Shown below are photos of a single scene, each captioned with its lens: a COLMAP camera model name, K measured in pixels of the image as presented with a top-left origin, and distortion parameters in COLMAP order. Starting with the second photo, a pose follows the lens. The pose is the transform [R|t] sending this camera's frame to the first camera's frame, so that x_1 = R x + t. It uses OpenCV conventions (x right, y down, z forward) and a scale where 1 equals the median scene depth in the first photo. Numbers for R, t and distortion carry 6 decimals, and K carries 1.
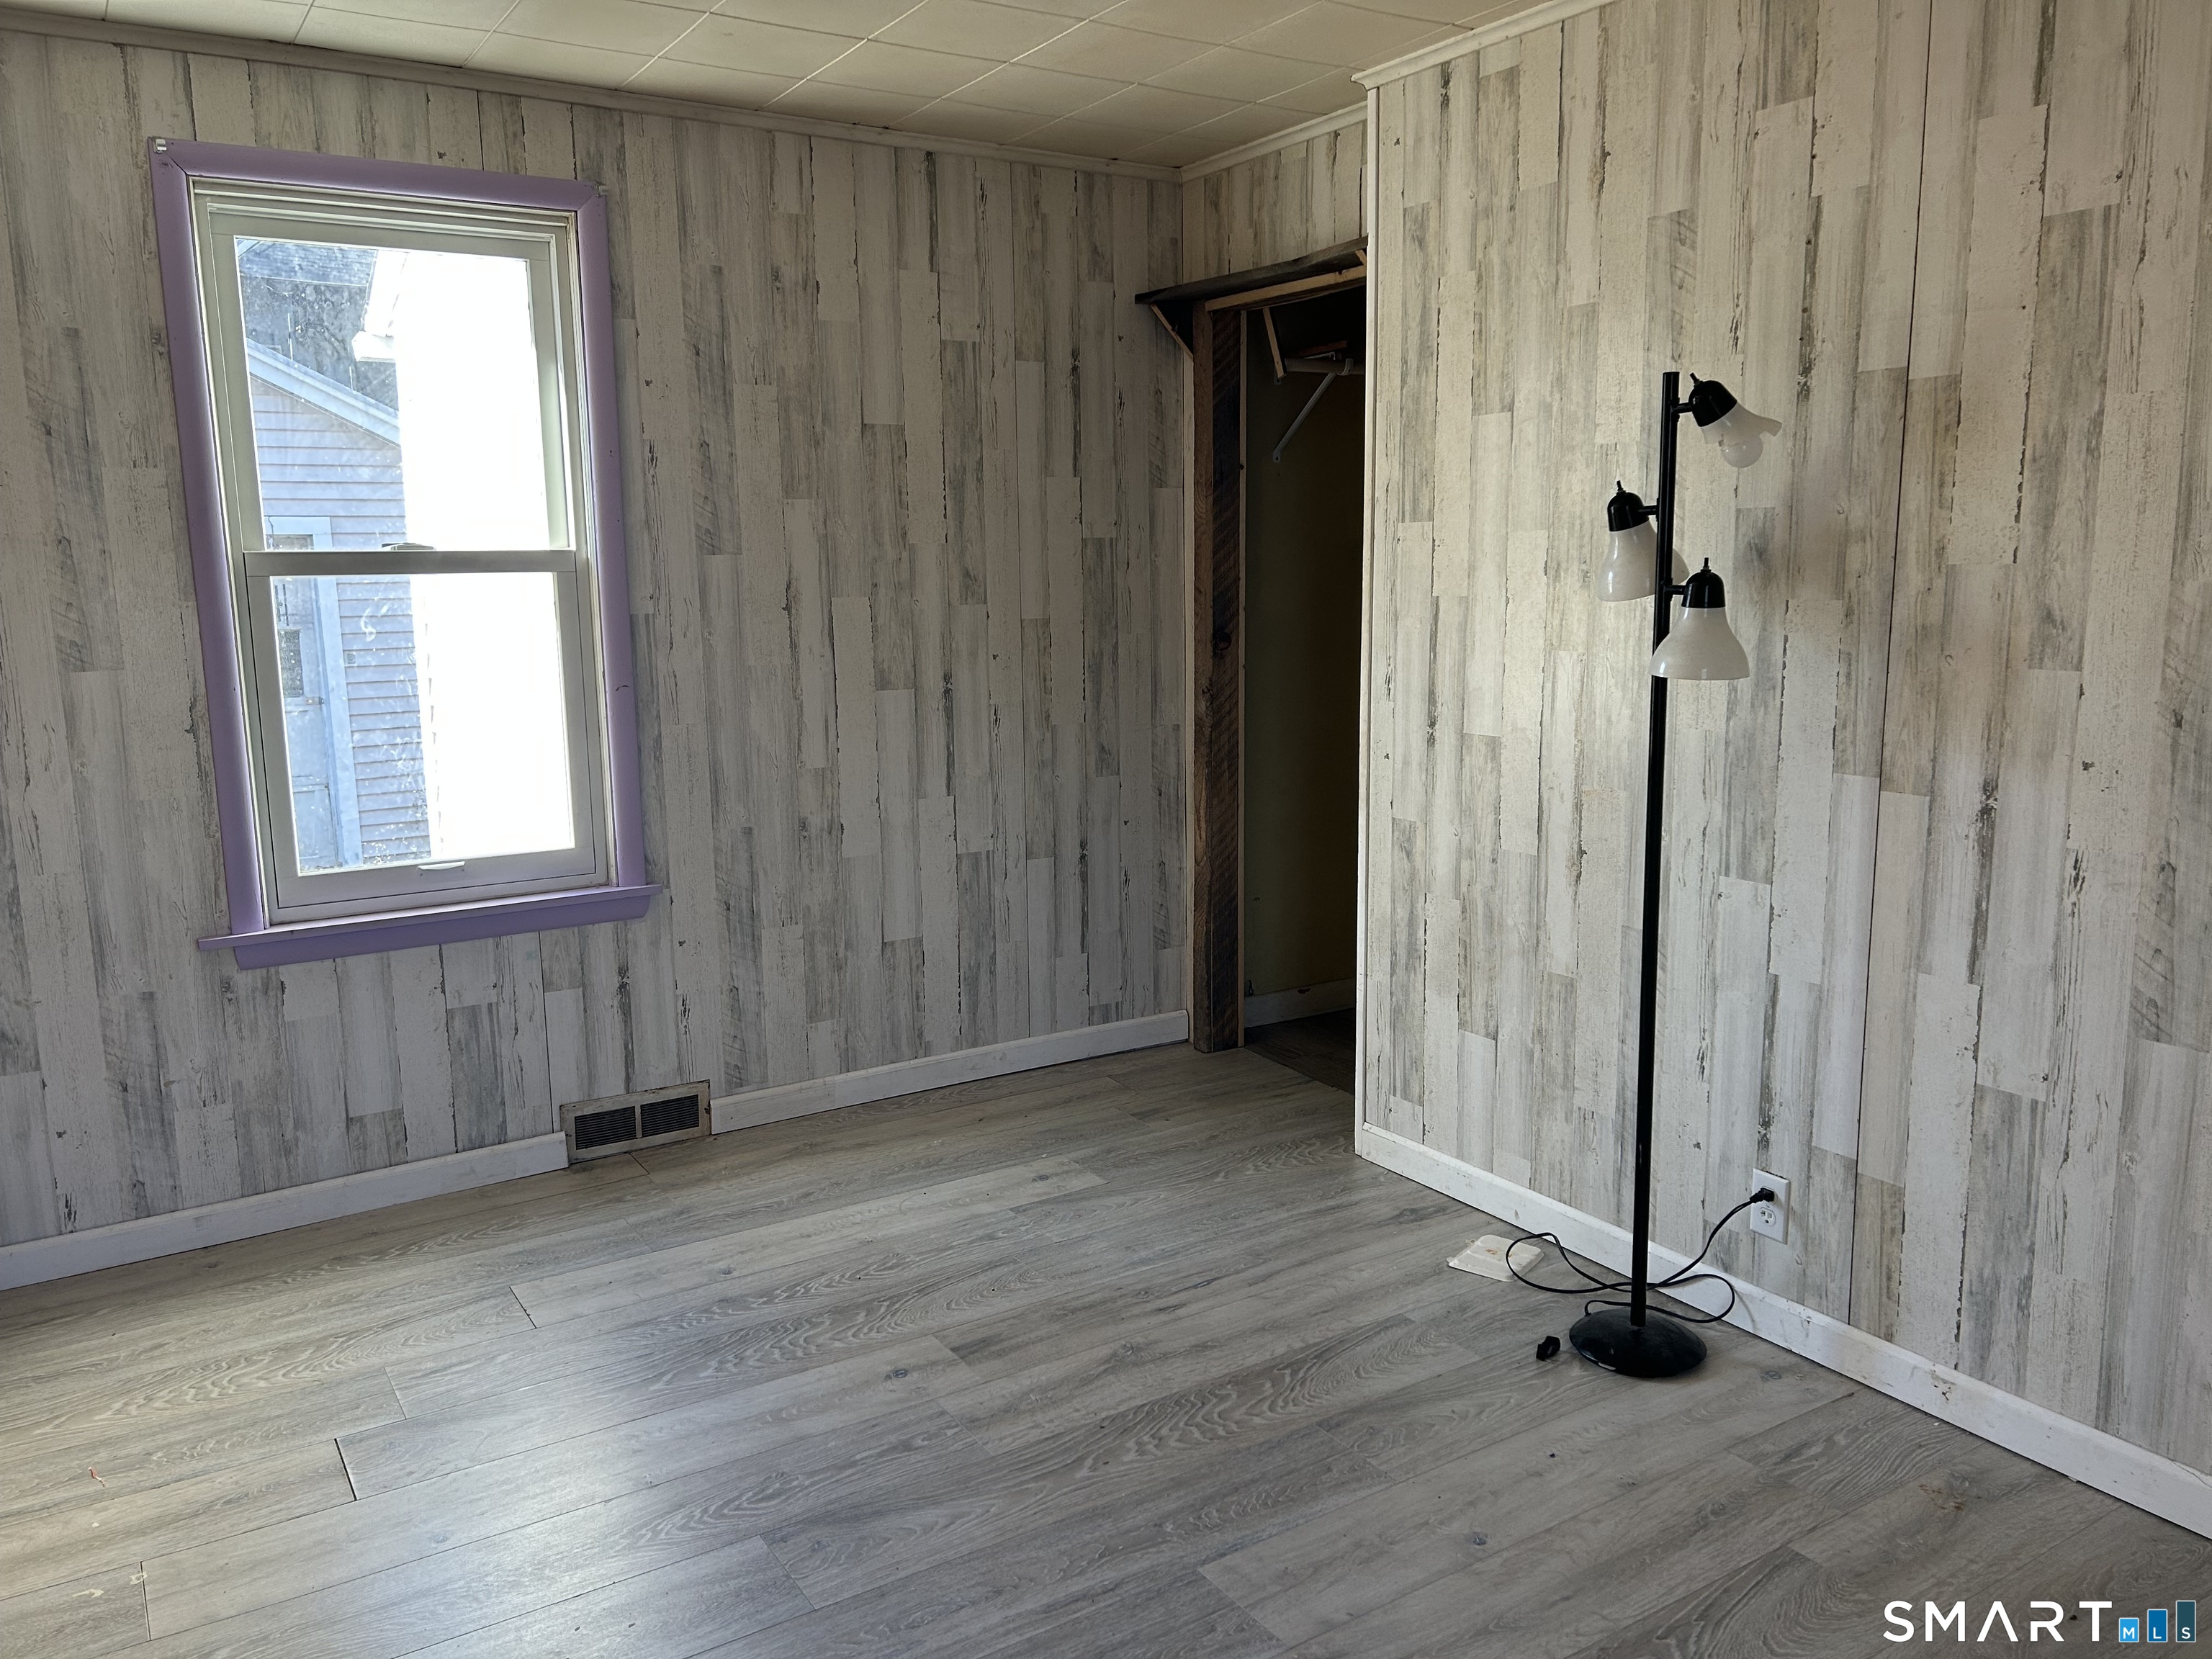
lens RADIAL K [[1654.7, 0, 1111.0], [0, 1654.7, 824.1], [0, 0, 1]] dist [0.048935, -0.040758]
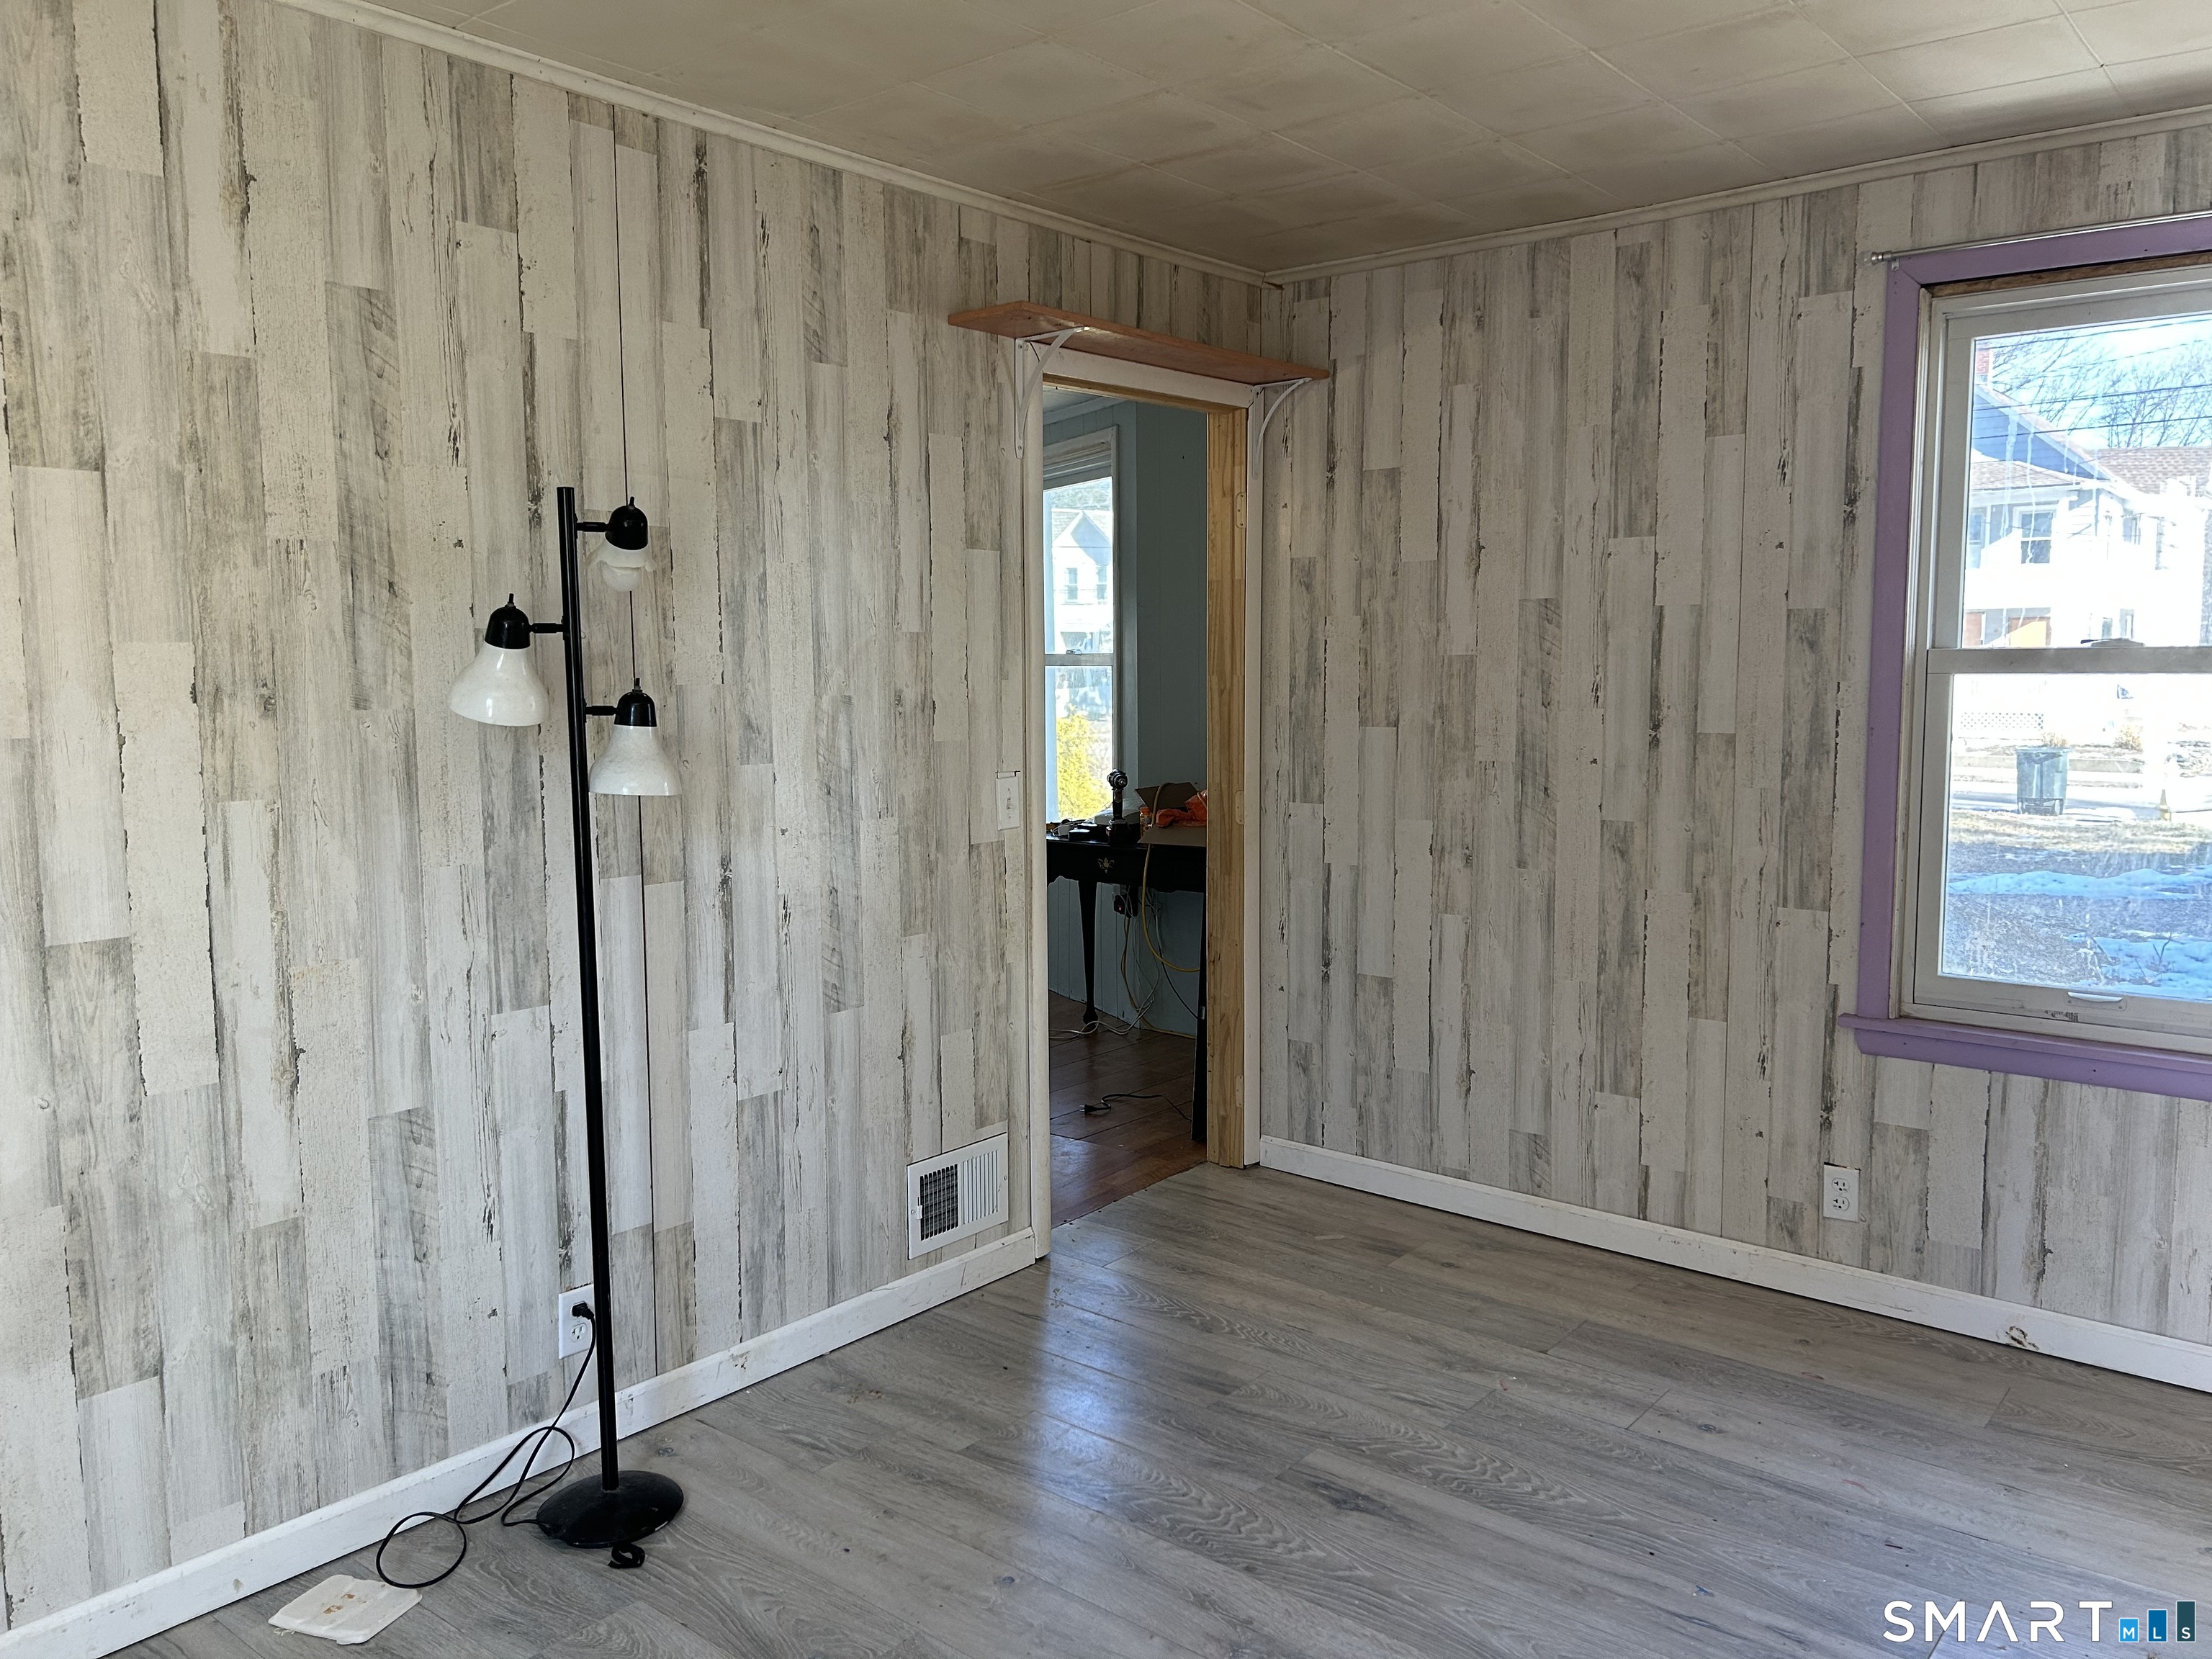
lens RADIAL K [[1654.7, 0, 1104.5], [0, 1654.7, 831.5], [0, 0, 1]] dist [0.048935, -0.040758]
pose [[-0.308385, -0.081203, 0.947789, -0.633398], [0.161290, 0.977460, 0.136225, -0.144830], [-0.937488, 0.194879, -0.288337, 0.943102]]
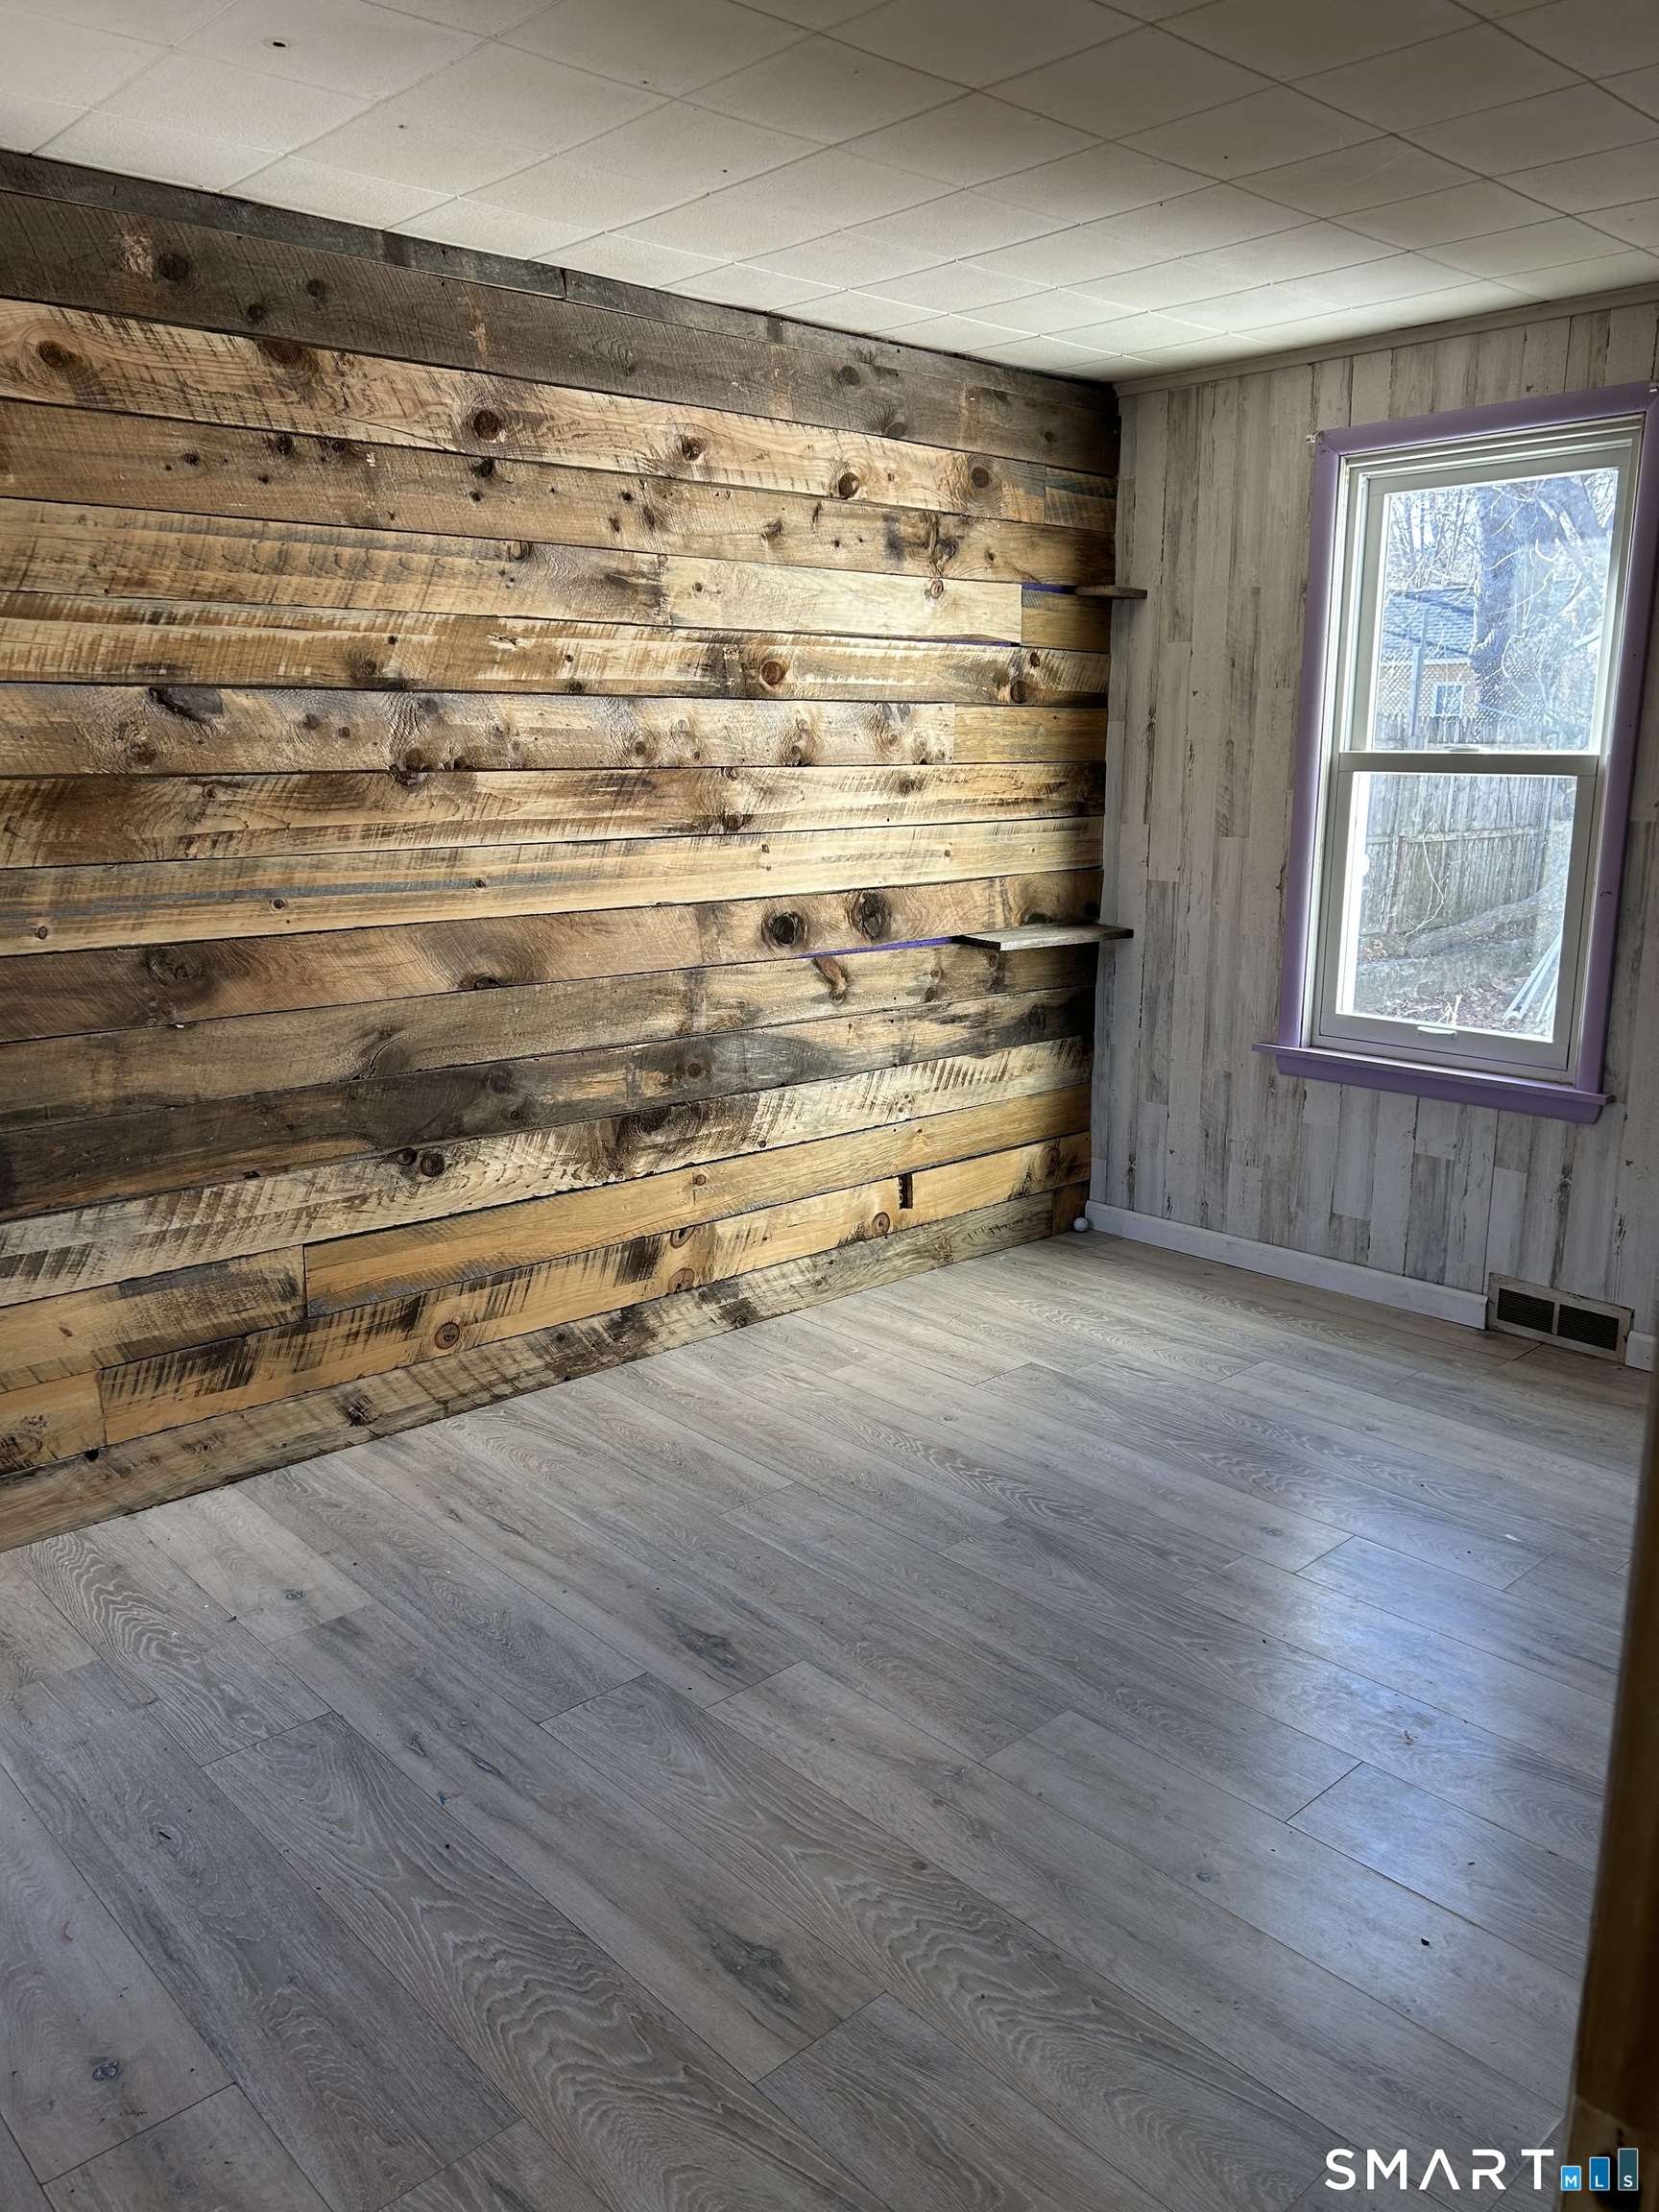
lens RADIAL K [[1654.7, 0, 833.1], [0, 1654.7, 1108.7], [0, 0, 1]] dist [0.048935, -0.040758]
pose [[0.181878, 0.231261, -0.955740, 0.788688], [-0.163069, 0.965587, 0.202611, -0.109720], [0.969706, 0.119001, 0.213330, 0.450659]]
